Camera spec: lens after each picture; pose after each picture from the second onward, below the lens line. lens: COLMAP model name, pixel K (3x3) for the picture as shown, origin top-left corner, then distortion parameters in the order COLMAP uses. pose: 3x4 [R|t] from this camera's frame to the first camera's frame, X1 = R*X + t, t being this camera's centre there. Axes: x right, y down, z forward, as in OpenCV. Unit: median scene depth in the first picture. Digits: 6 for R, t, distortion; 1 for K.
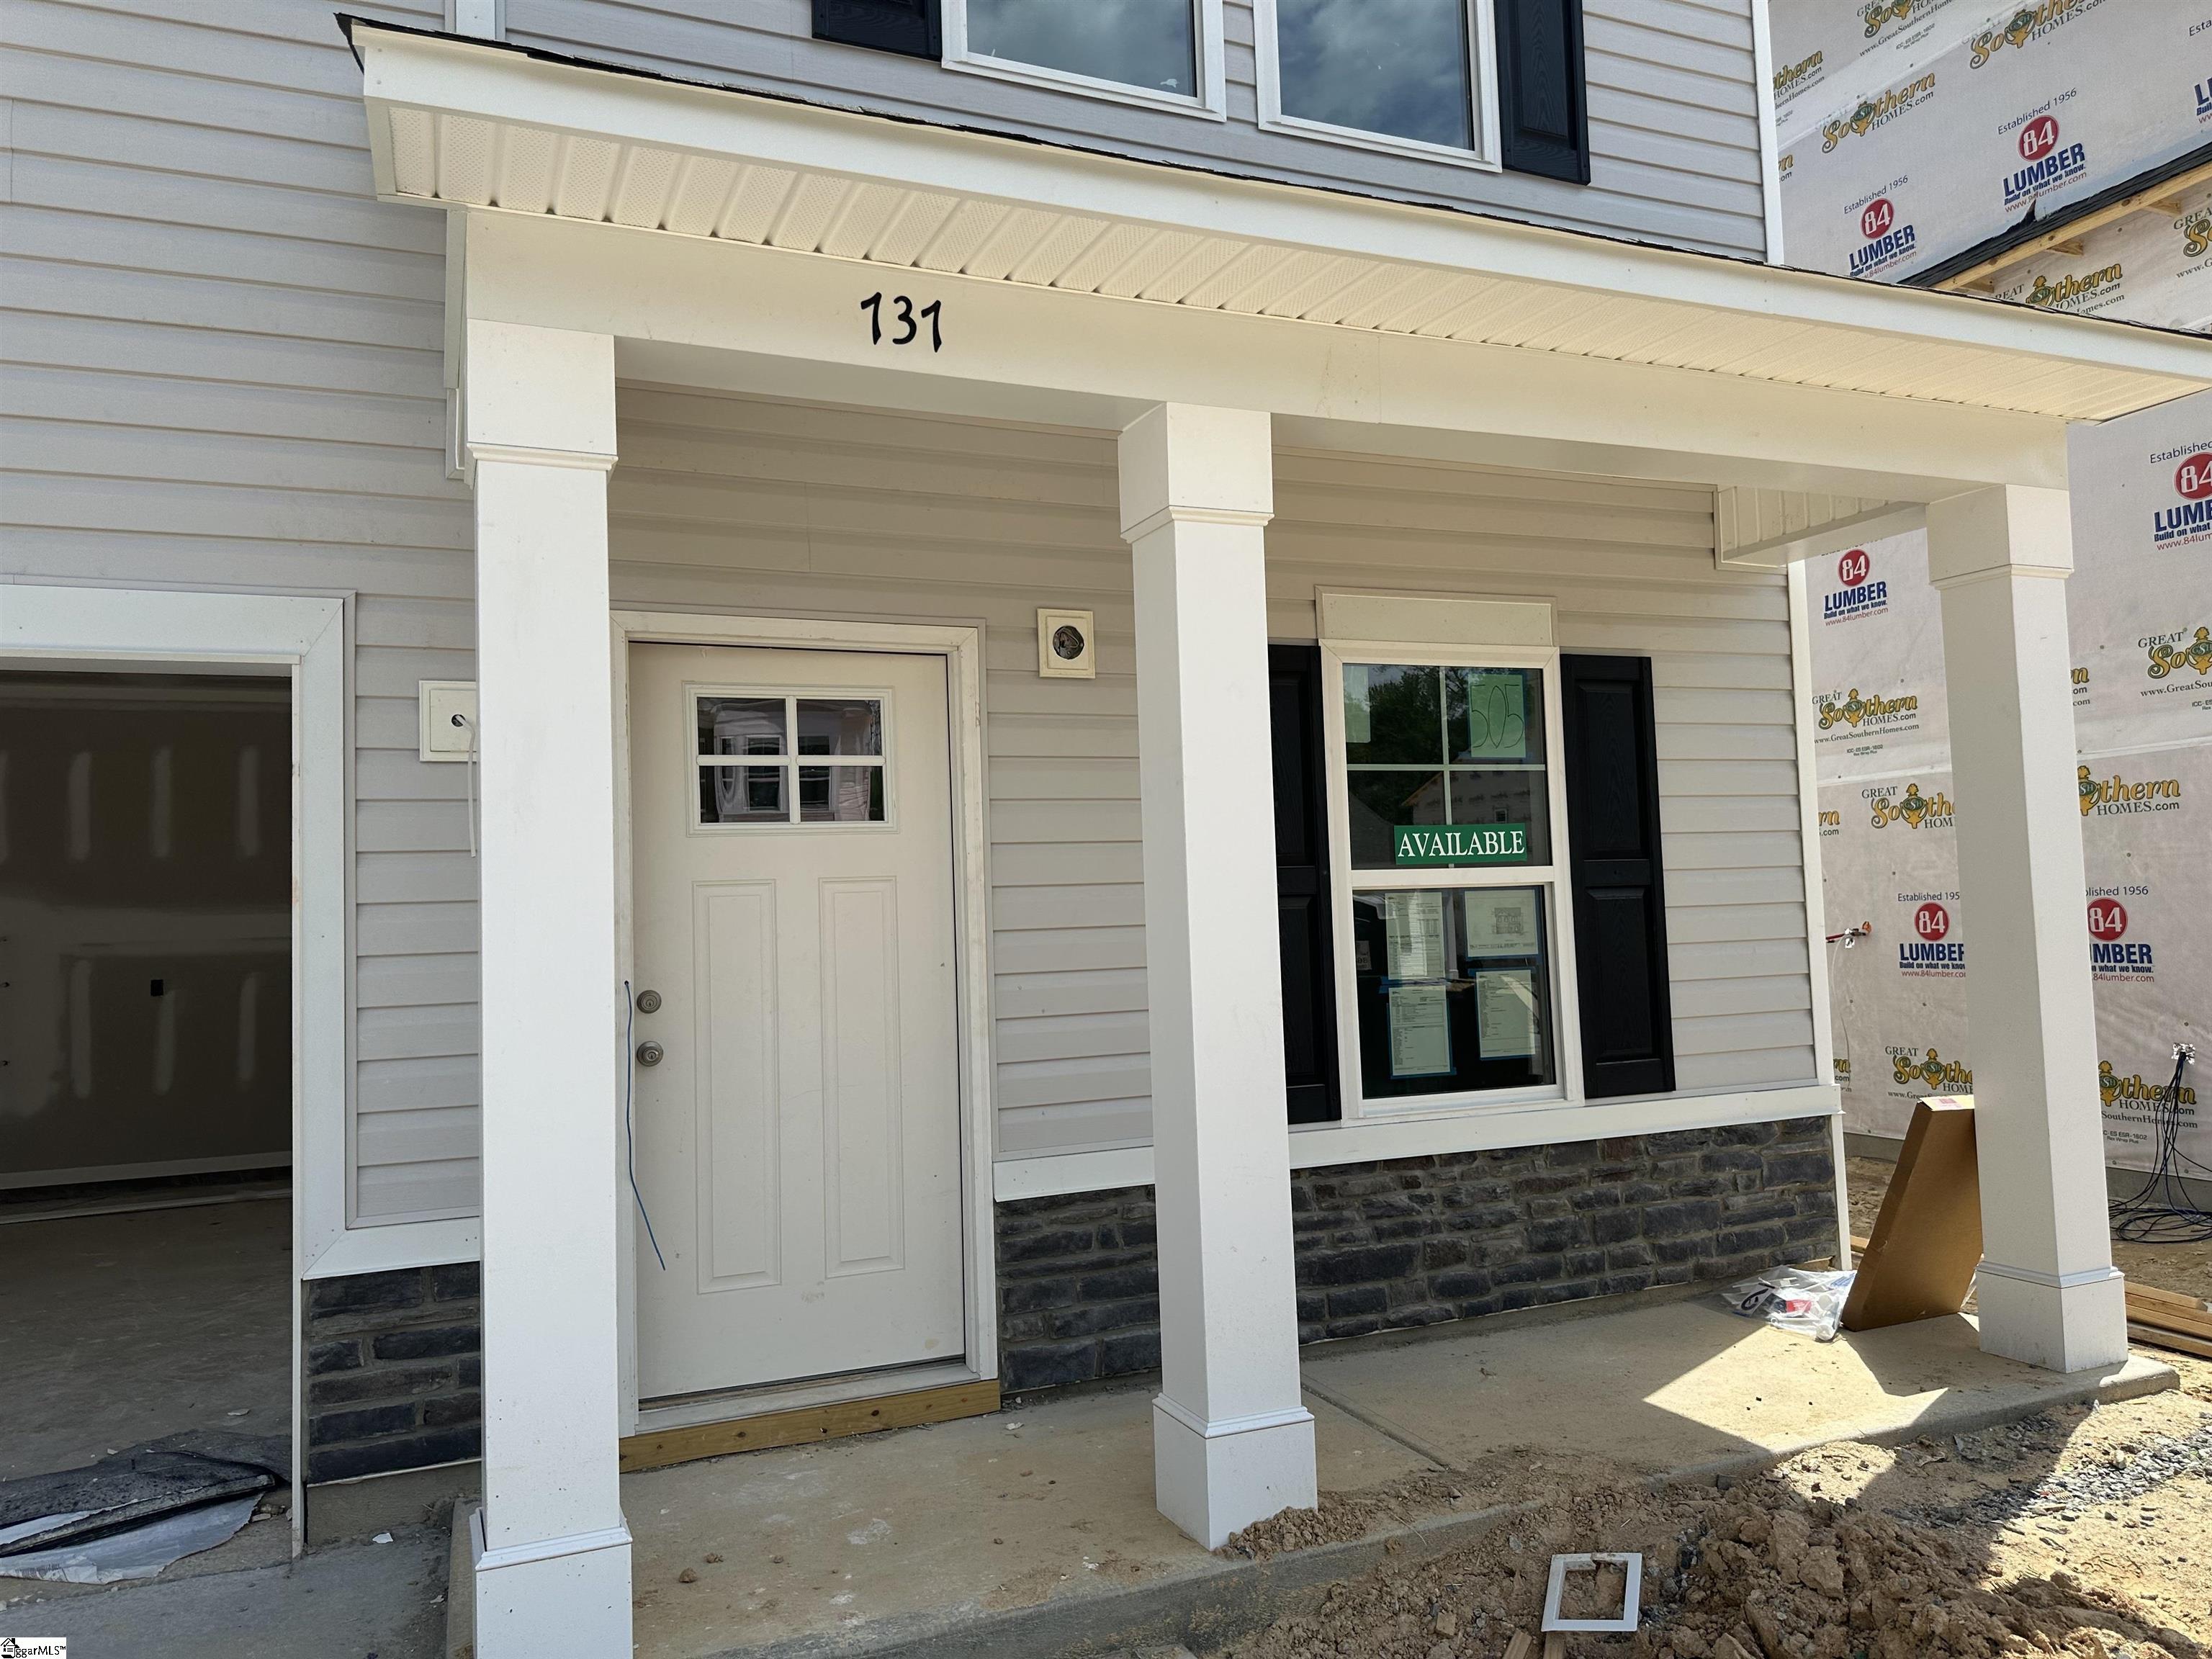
lens RADIAL K [[1553.6, 0, 1113.3], [0, 1553.6, 817.0], [0, 0, 1]] dist [0.182132, -0.344471]
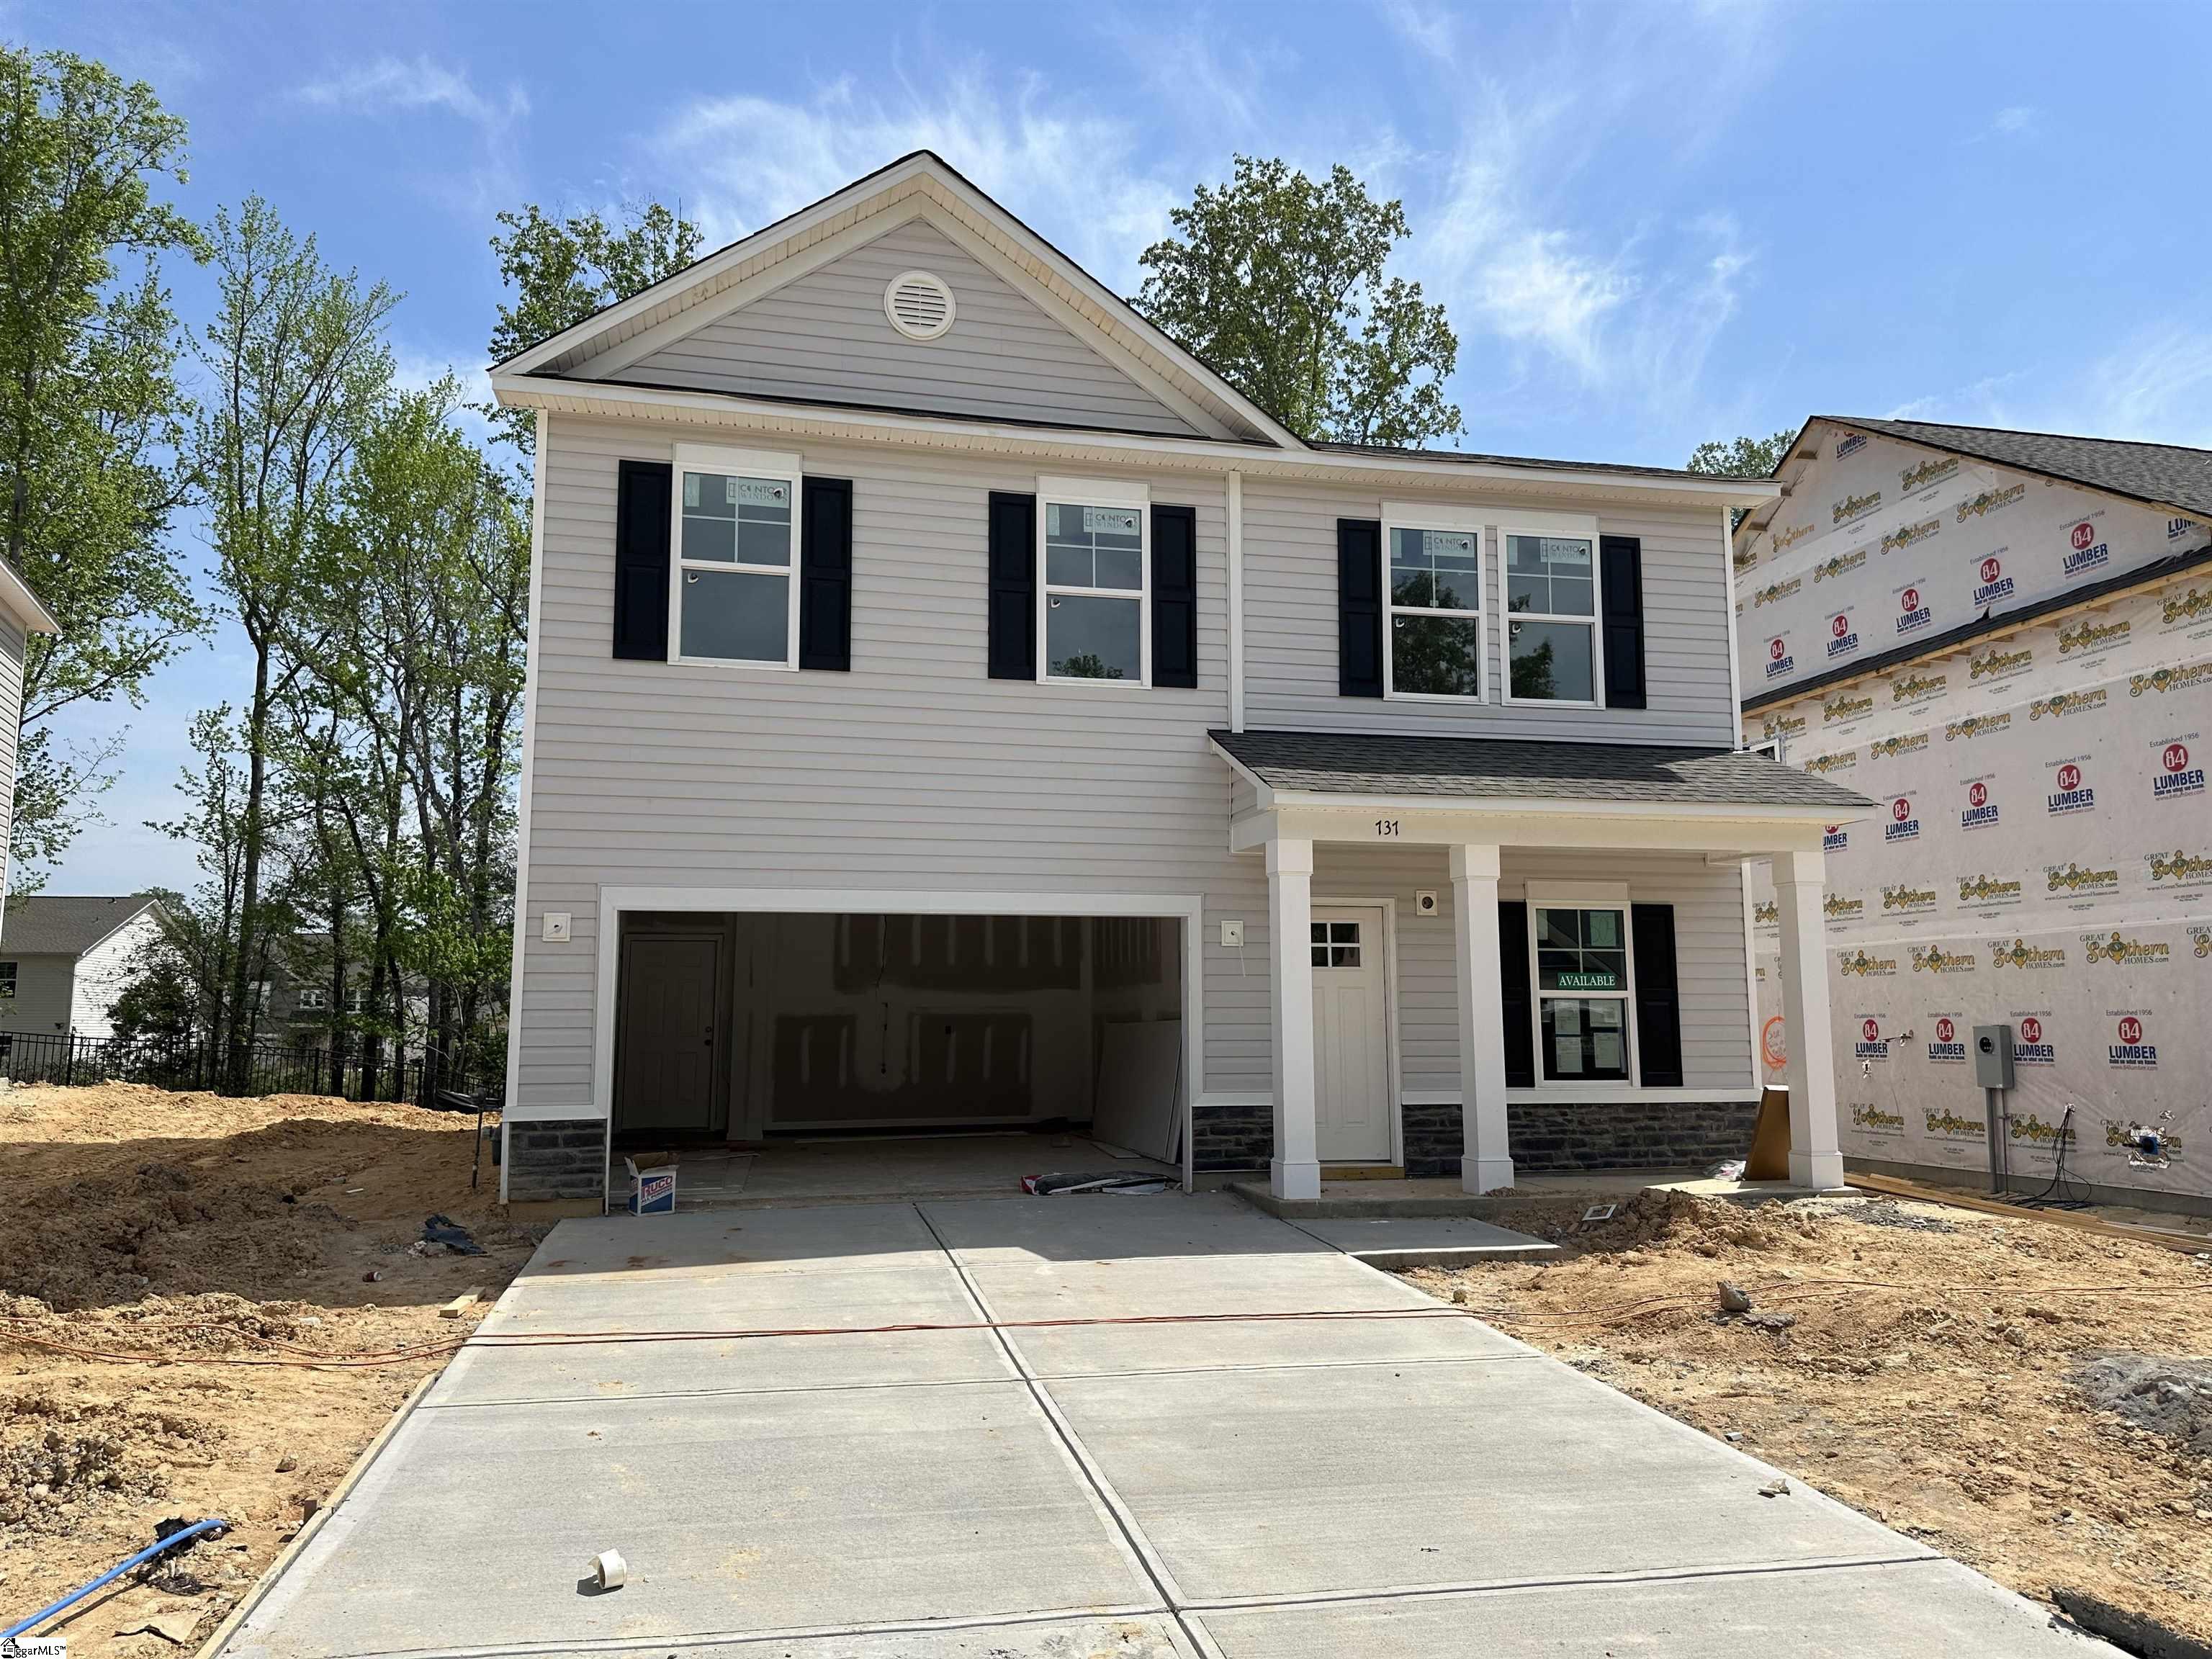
lens RADIAL K [[1553.6, 0, 1113.3], [0, 1553.6, 817.0], [0, 0, 1]] dist [0.182132, -0.344471]
pose [[0.983571, 0.006855, -0.180390, -0.069219], [-0.018620, 0.997801, -0.063612, -0.069648], [0.179557, 0.065926, 0.981536, -1.631054]]
